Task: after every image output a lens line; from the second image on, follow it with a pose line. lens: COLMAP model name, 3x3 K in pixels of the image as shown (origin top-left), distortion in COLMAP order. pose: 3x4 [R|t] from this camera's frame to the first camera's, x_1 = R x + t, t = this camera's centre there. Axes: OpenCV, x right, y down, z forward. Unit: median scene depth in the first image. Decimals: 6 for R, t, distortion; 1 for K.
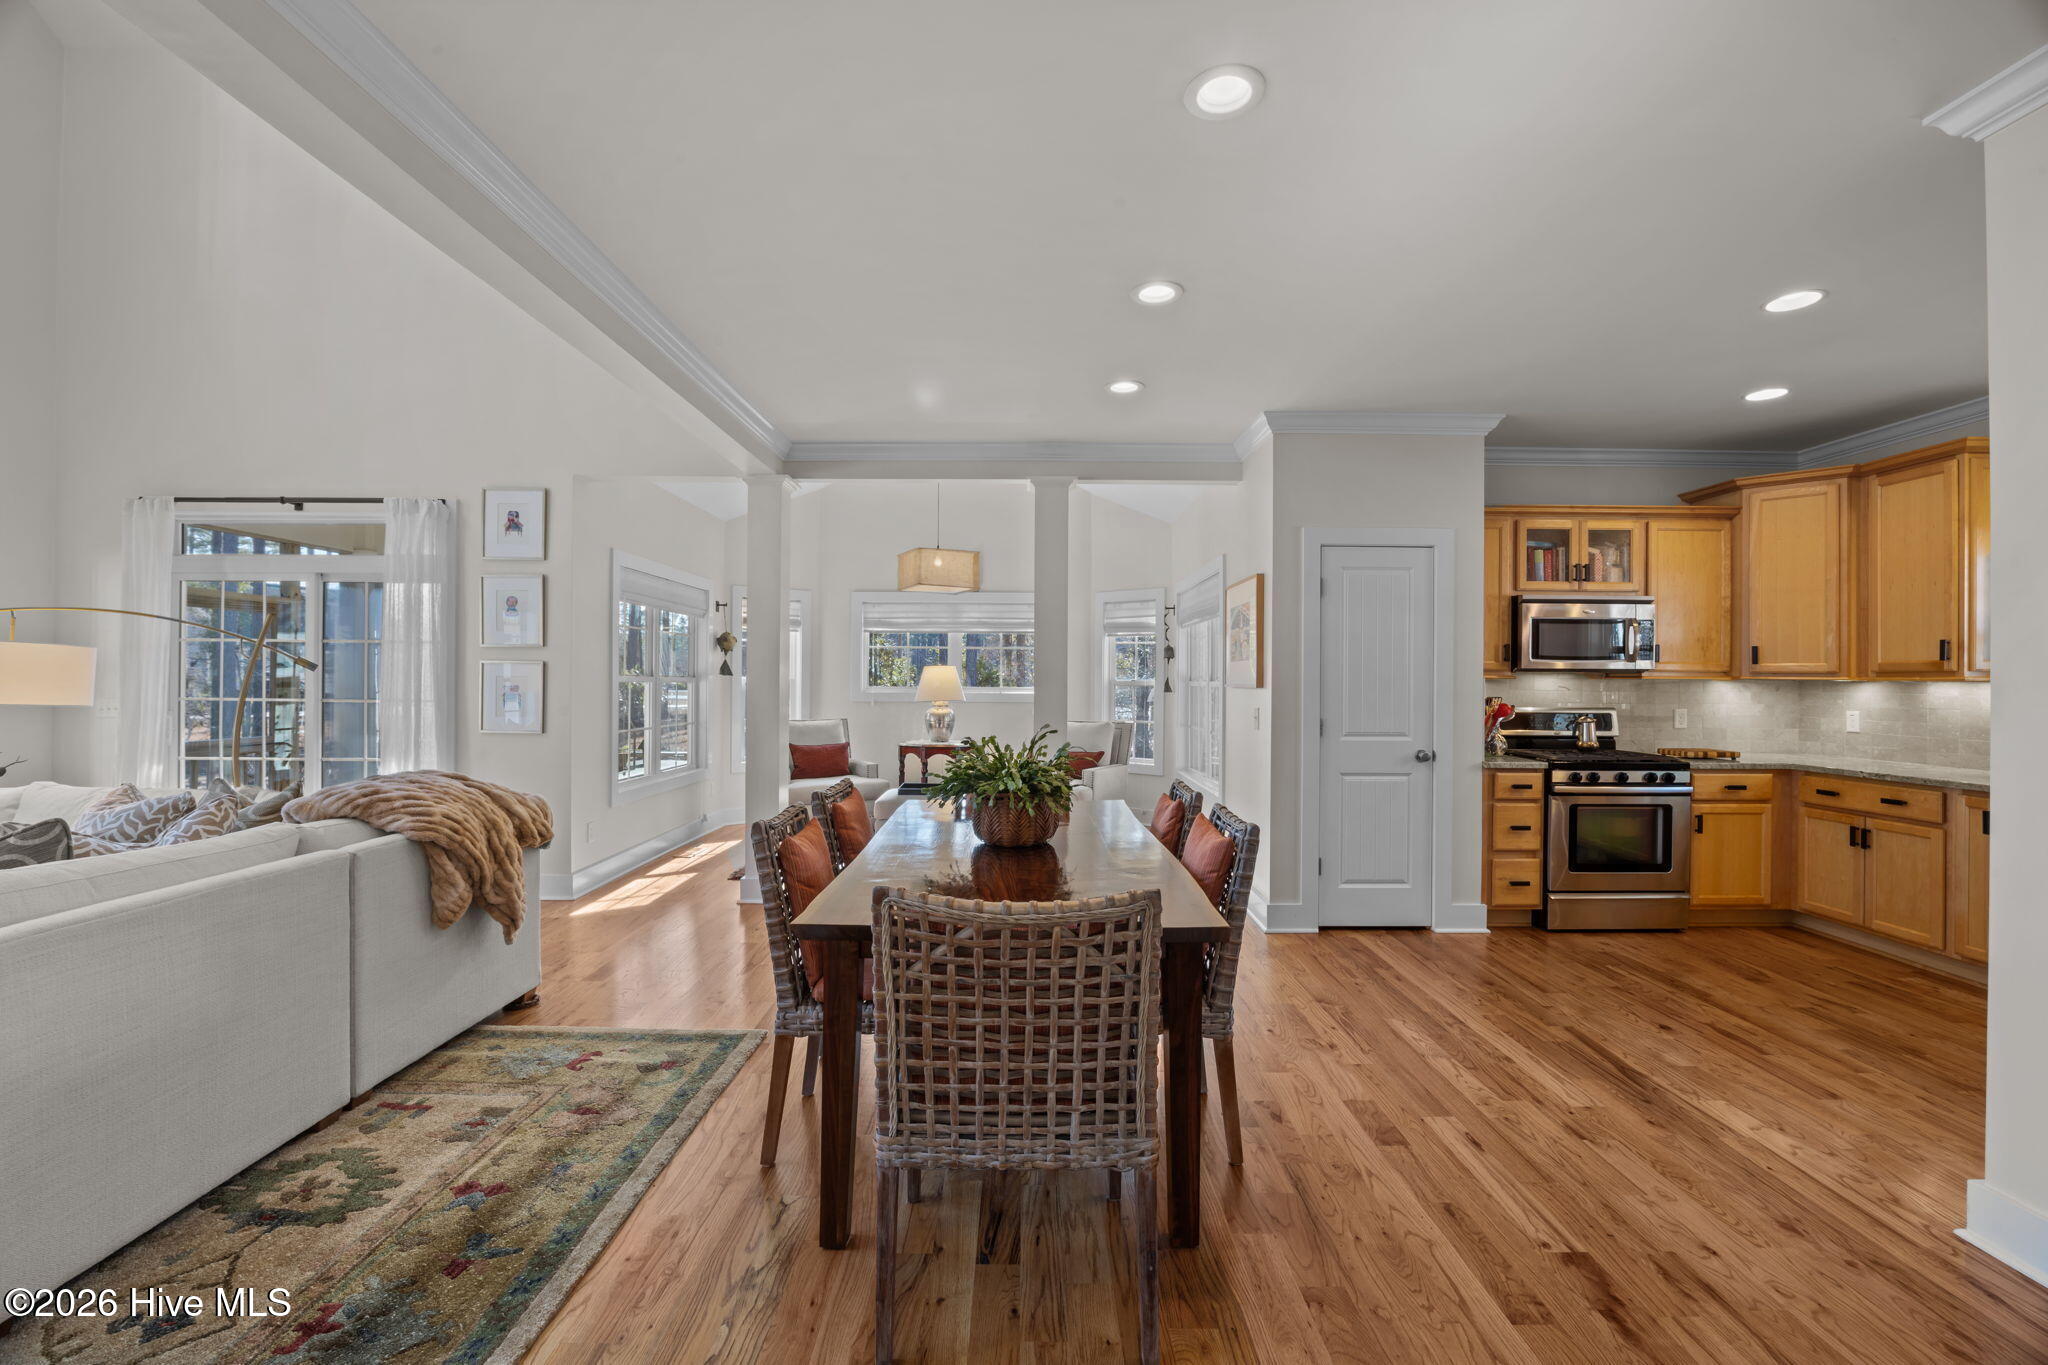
lens RADIAL K [[845.4, 0, 1024.0], [0, 845.4, 682.5], [0, 0, 1]] dist [-0.013835, 0.000057]
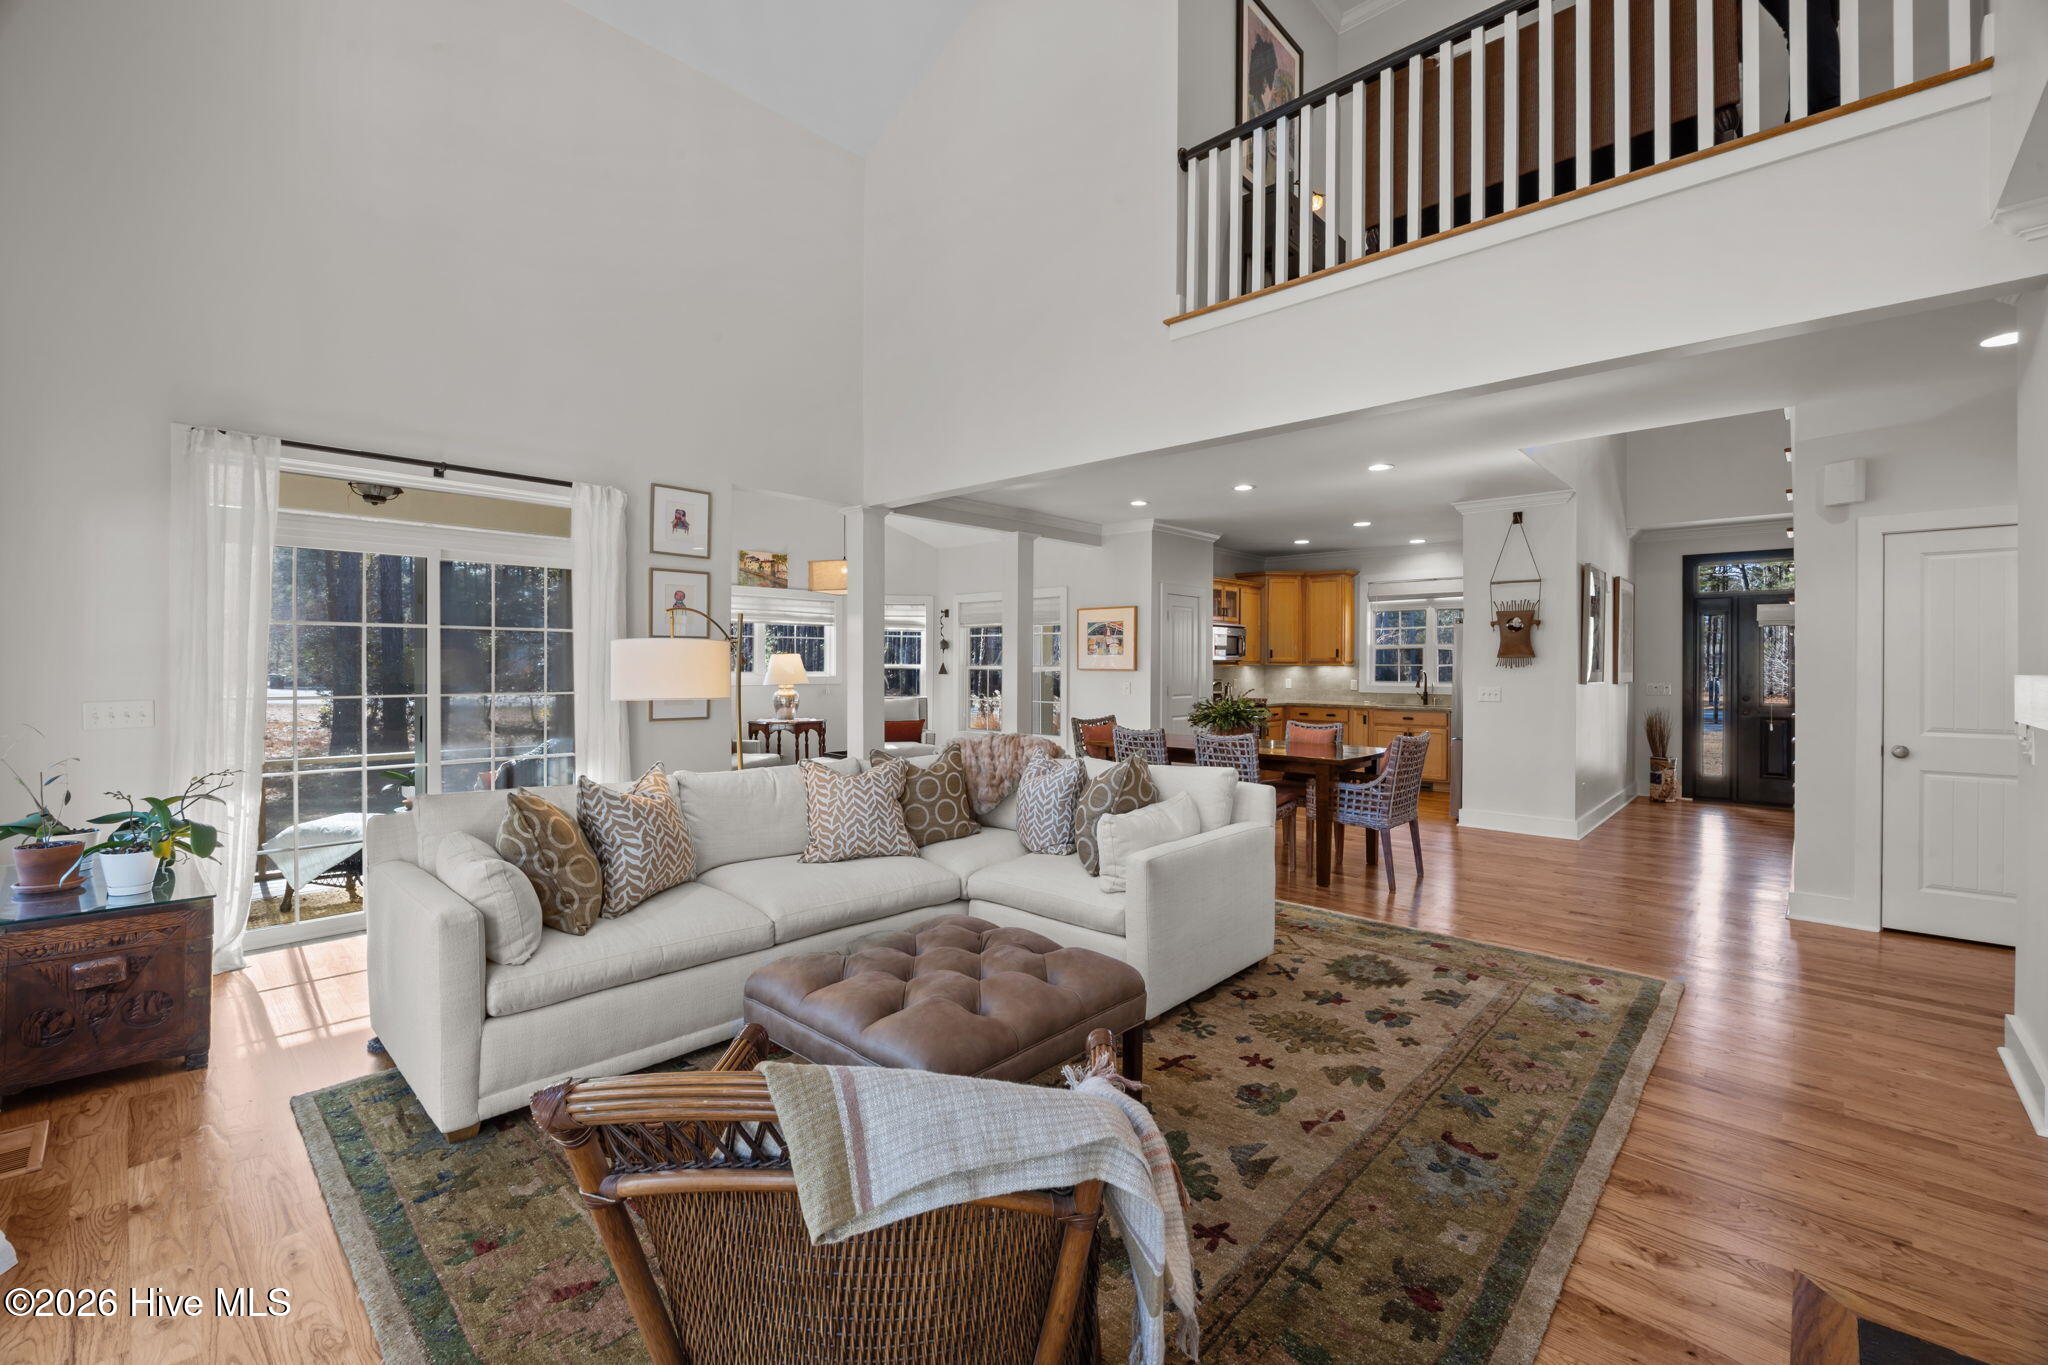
lens RADIAL K [[845.4, 0, 1024.0], [0, 845.4, 682.5], [0, 0, 1]] dist [-0.013835, 0.000057]
pose [[0.685648, -0.019547, 0.727671, -1.223035], [0.001959, 0.999685, 0.025009, -0.015199], [-0.727931, -0.015722, 0.685470, -0.044190]]
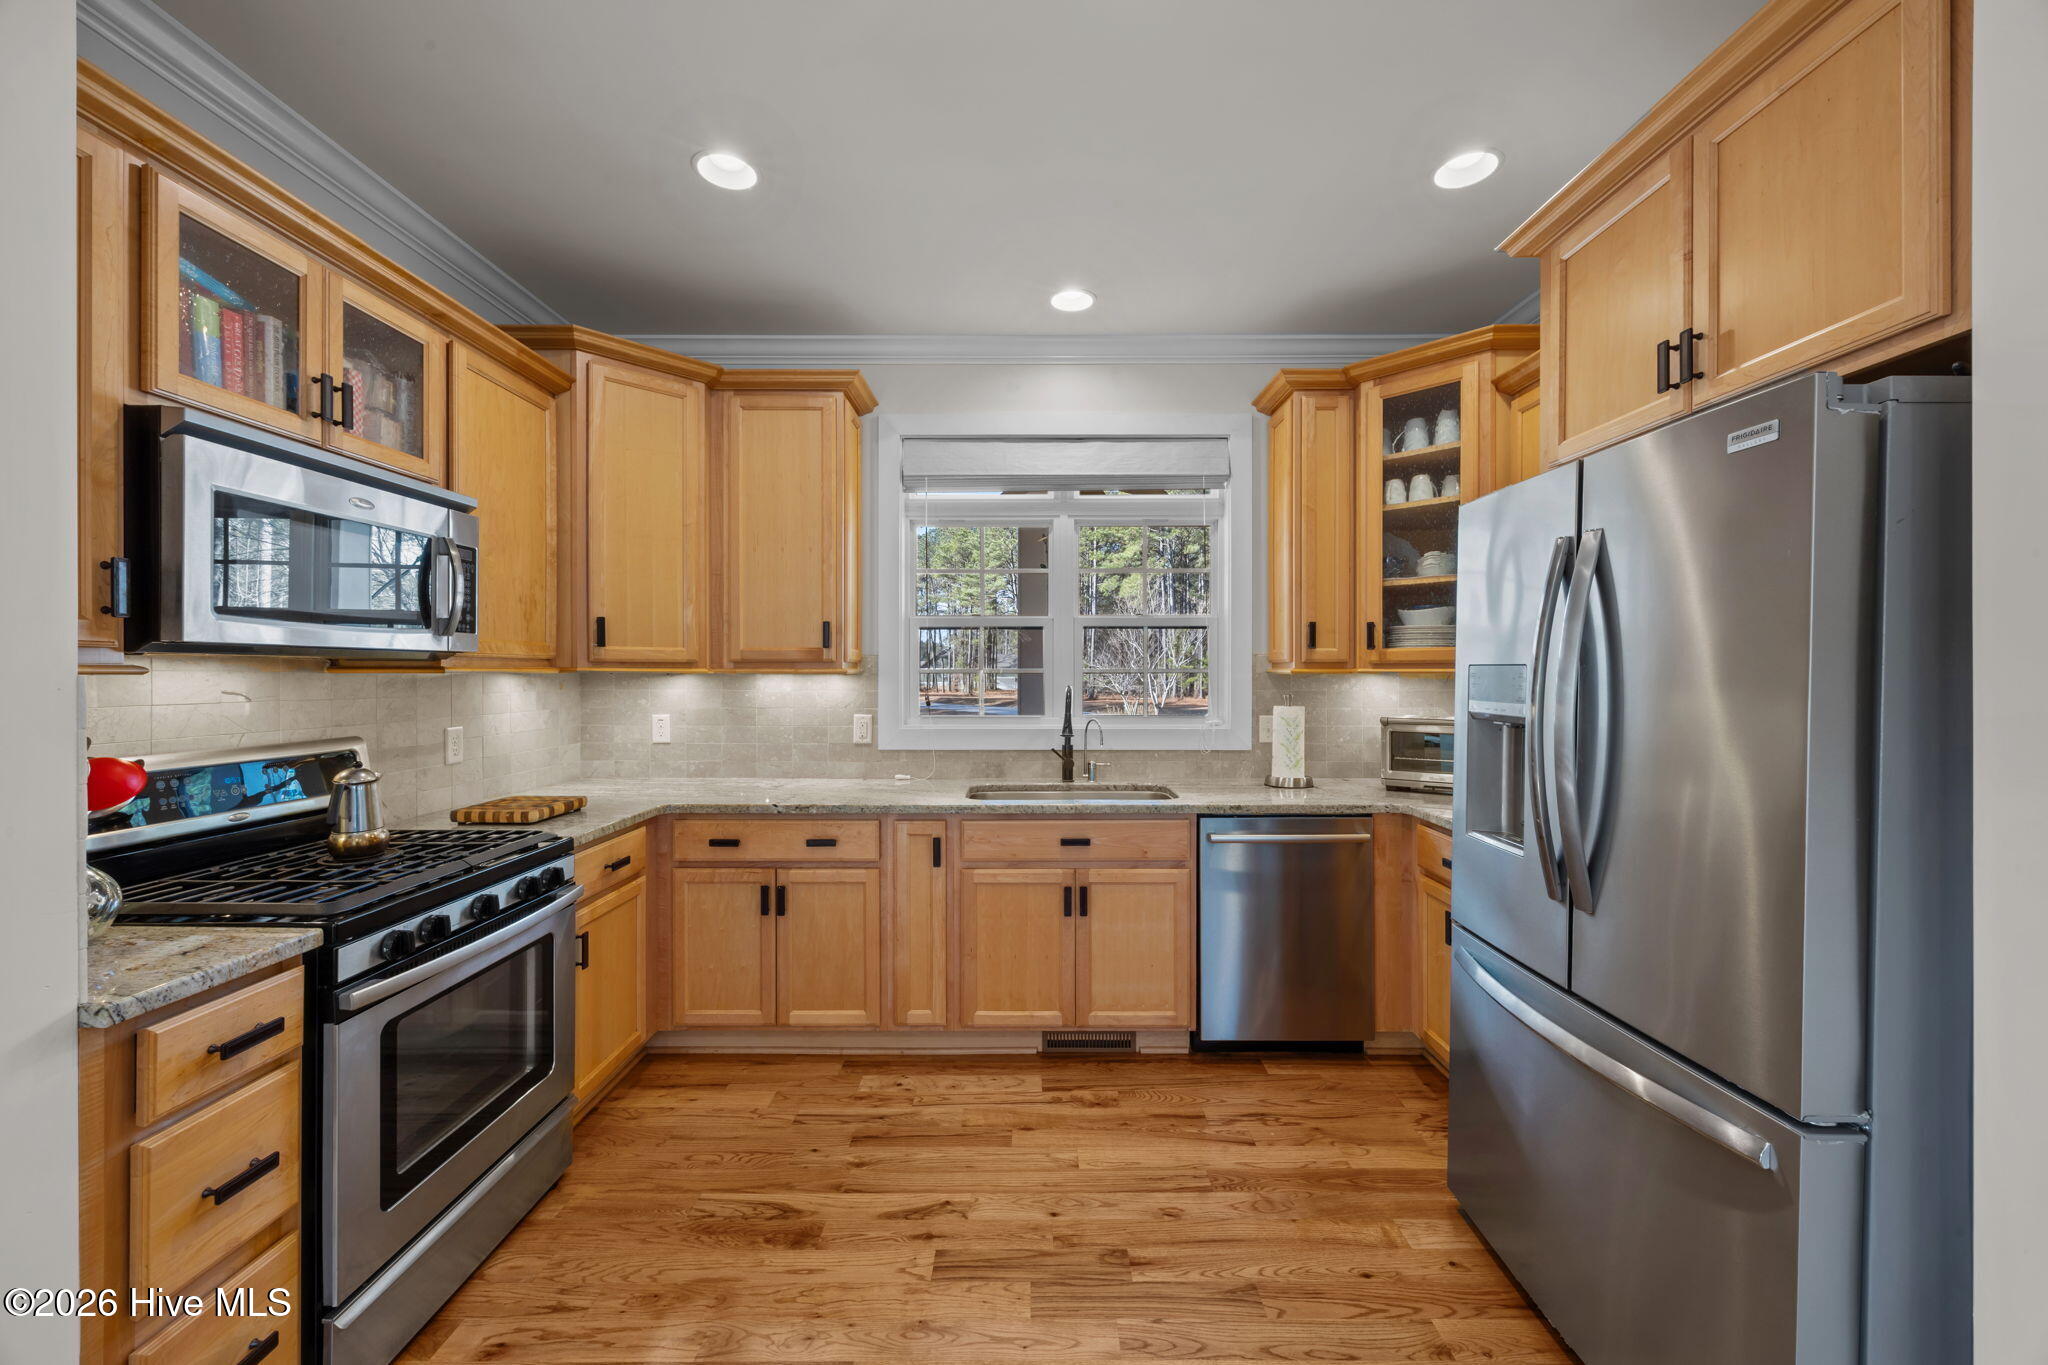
lens RADIAL K [[802.2, 0, 1030.0], [0, 802.2, 673.9], [0, 0, 1]] dist [-0.000441, 0.000037]
pose [[-0.000624, -0.007788, 0.999969, 0.307531], [0.001087, 0.999969, 0.007788, -0.006675], [-0.999999, 0.001092, -0.000616, 0.718536]]
